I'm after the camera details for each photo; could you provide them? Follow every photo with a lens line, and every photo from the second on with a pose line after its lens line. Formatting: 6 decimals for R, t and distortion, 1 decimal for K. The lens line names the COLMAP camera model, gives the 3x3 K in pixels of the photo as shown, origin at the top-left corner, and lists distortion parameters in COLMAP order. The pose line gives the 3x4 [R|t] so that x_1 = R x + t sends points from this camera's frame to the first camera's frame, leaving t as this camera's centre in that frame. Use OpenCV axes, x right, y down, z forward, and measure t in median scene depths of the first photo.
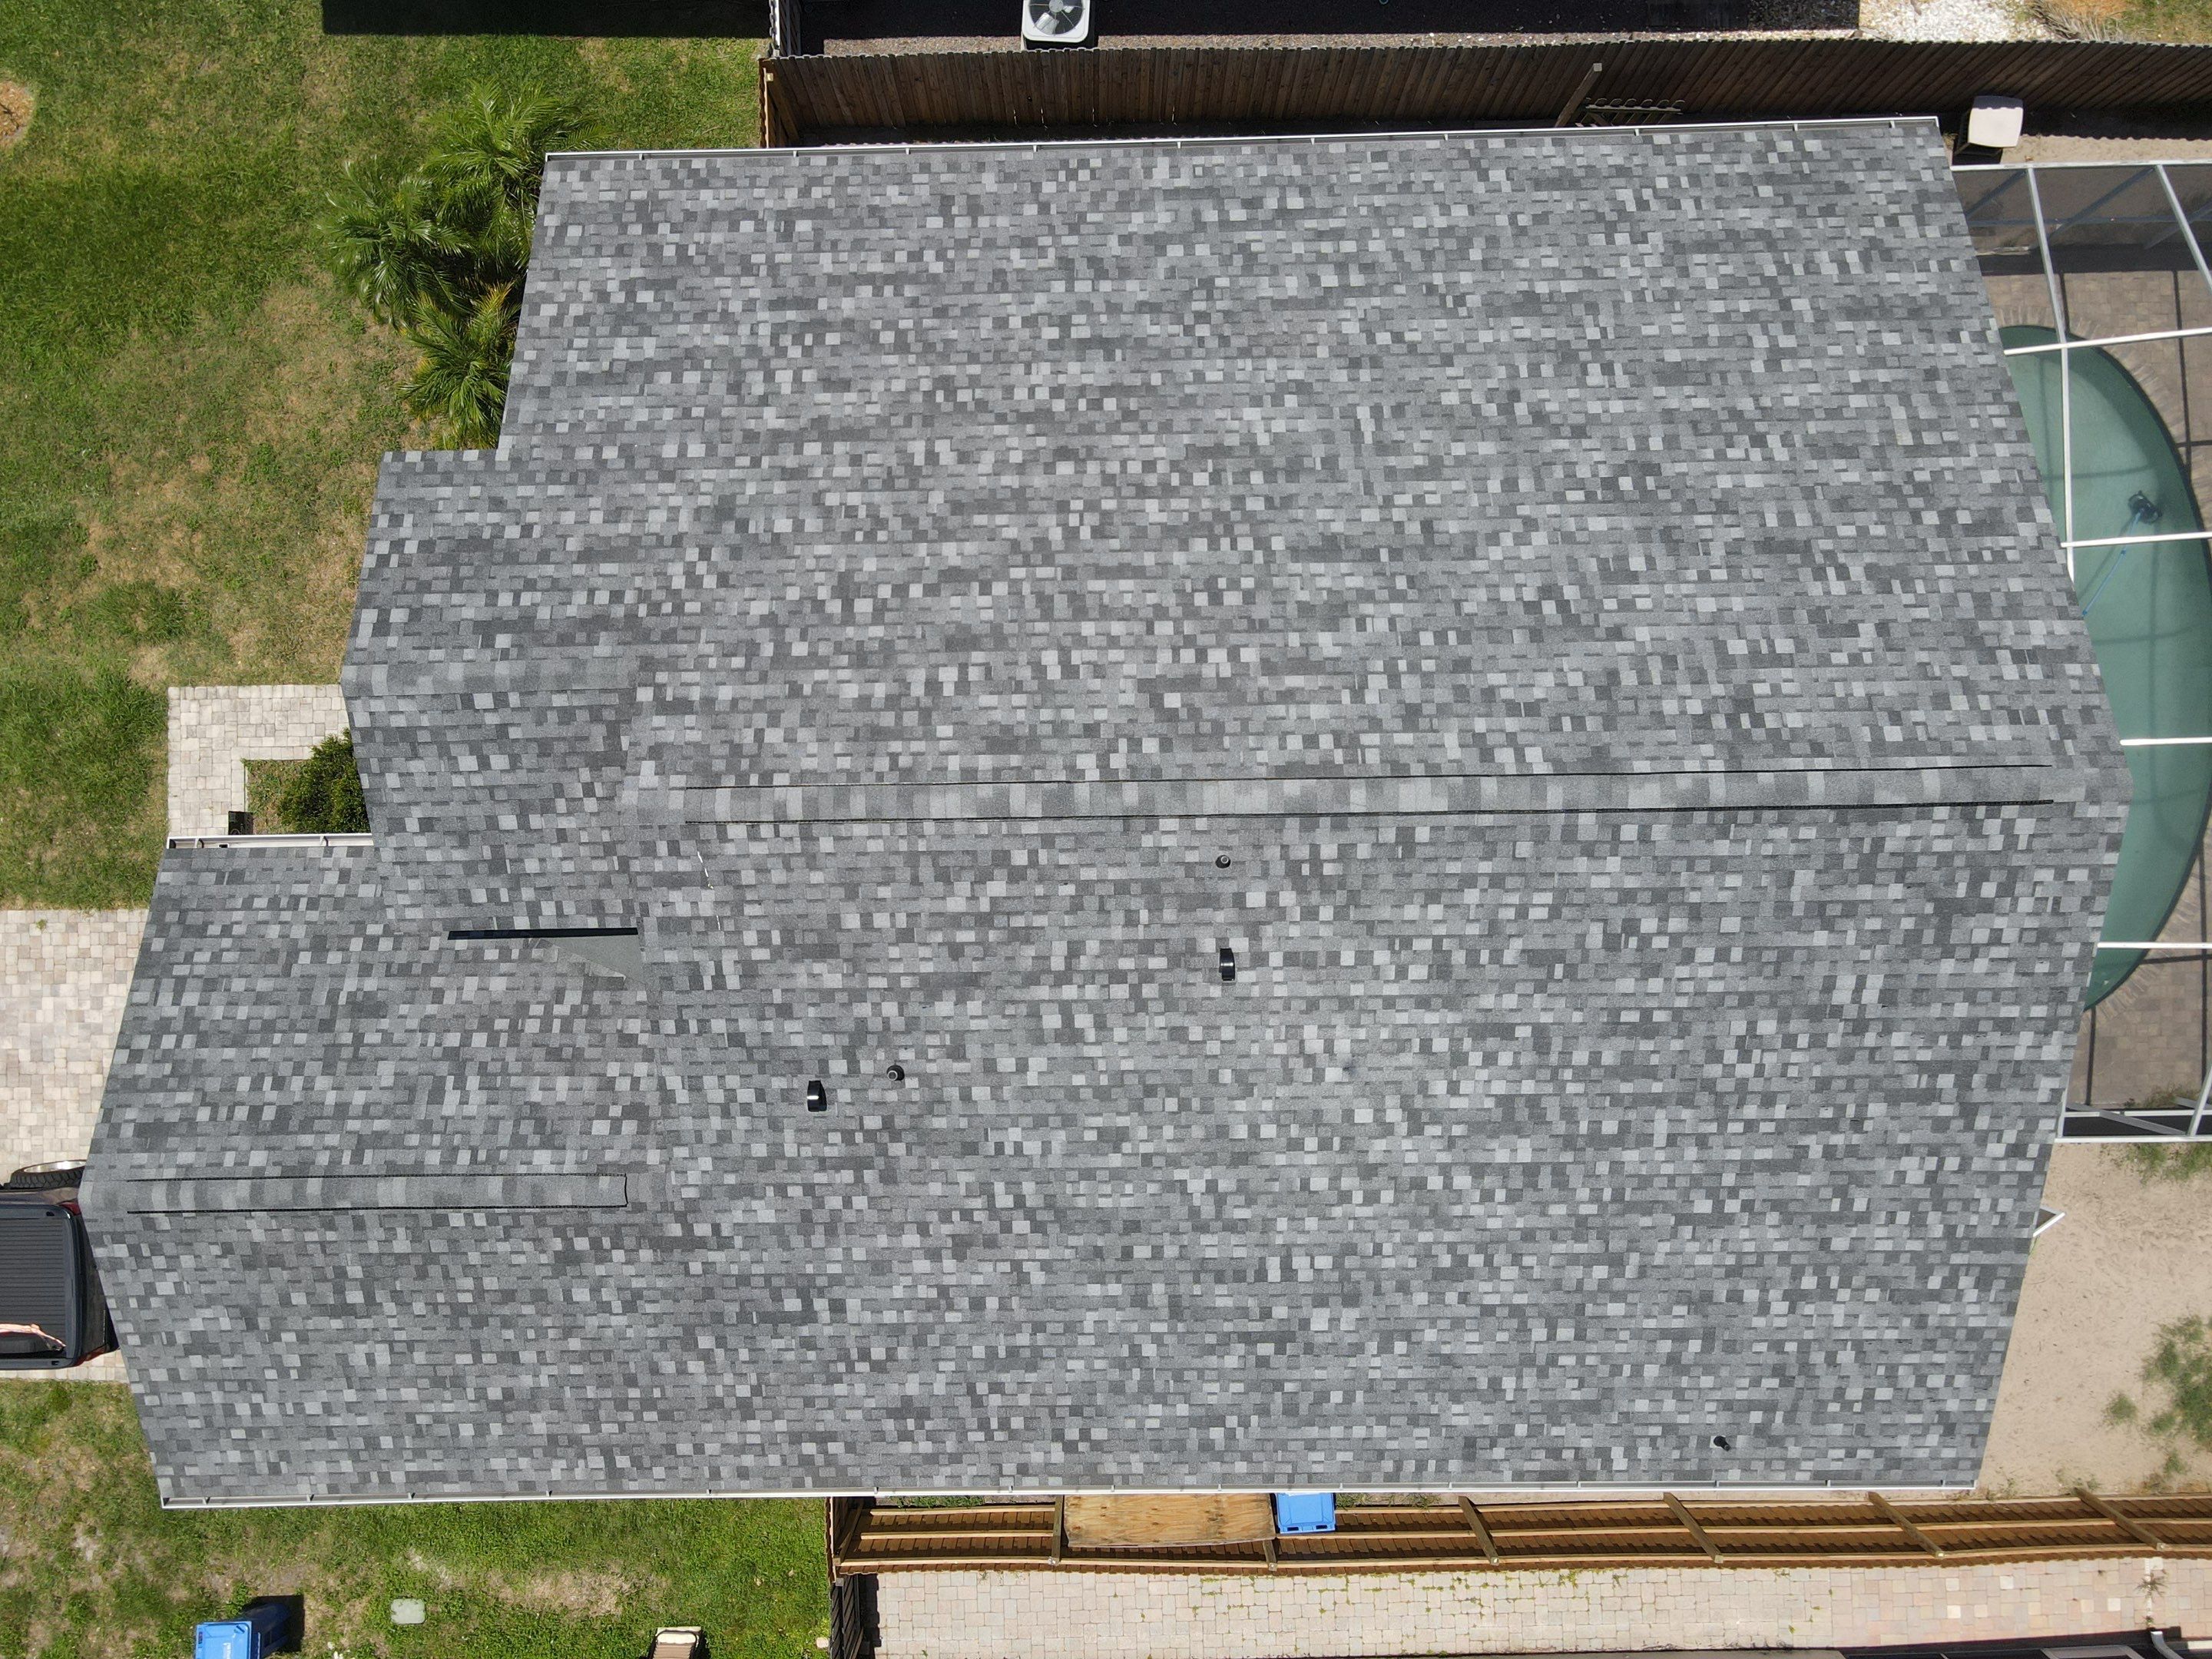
lens RADIAL K [[1631.4, 0, 1071.5], [0, 1631.4, 830.4], [0, 0, 1]] dist [-0.007640, 0.035148]
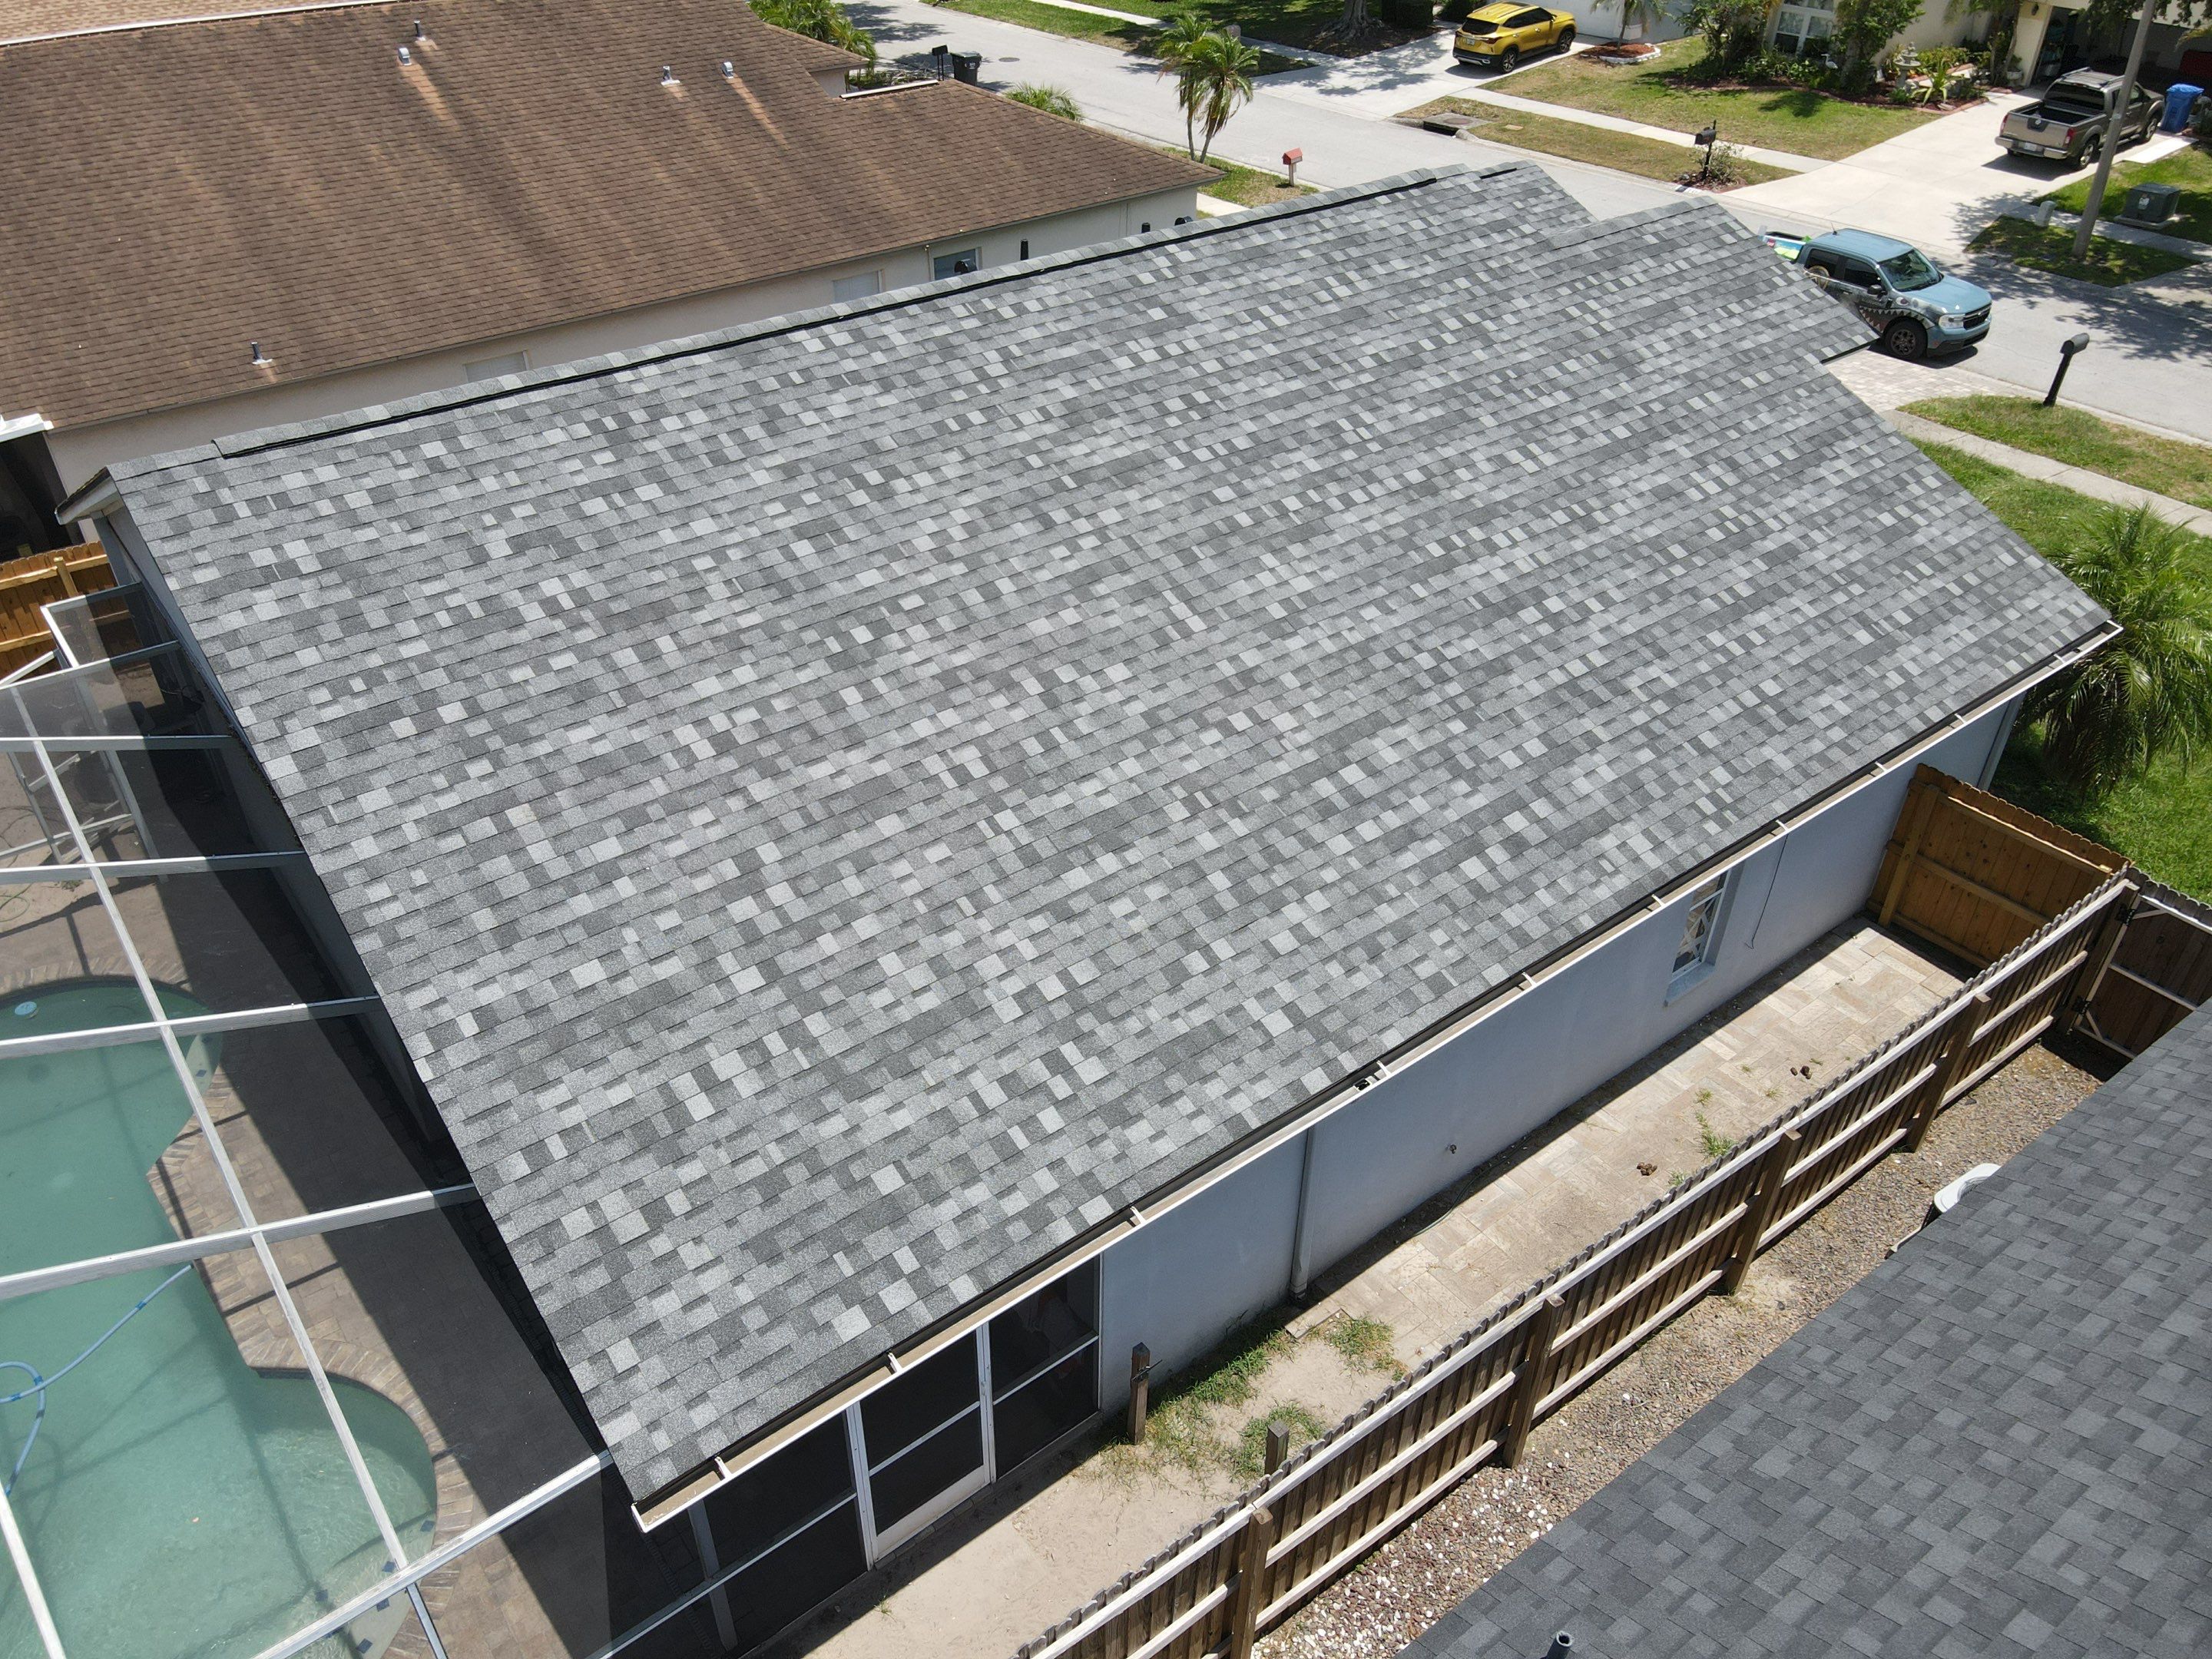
lens RADIAL K [[1631.4, 0, 1071.9], [0, 1631.4, 797.7], [0, 0, 1]] dist [-0.007640, 0.035148]
pose [[-0.808561, 0.357555, -0.467315, 0.618248], [-0.587607, -0.449130, 0.673053, -0.779796], [0.030768, 0.818802, 0.573251, 0.618883]]
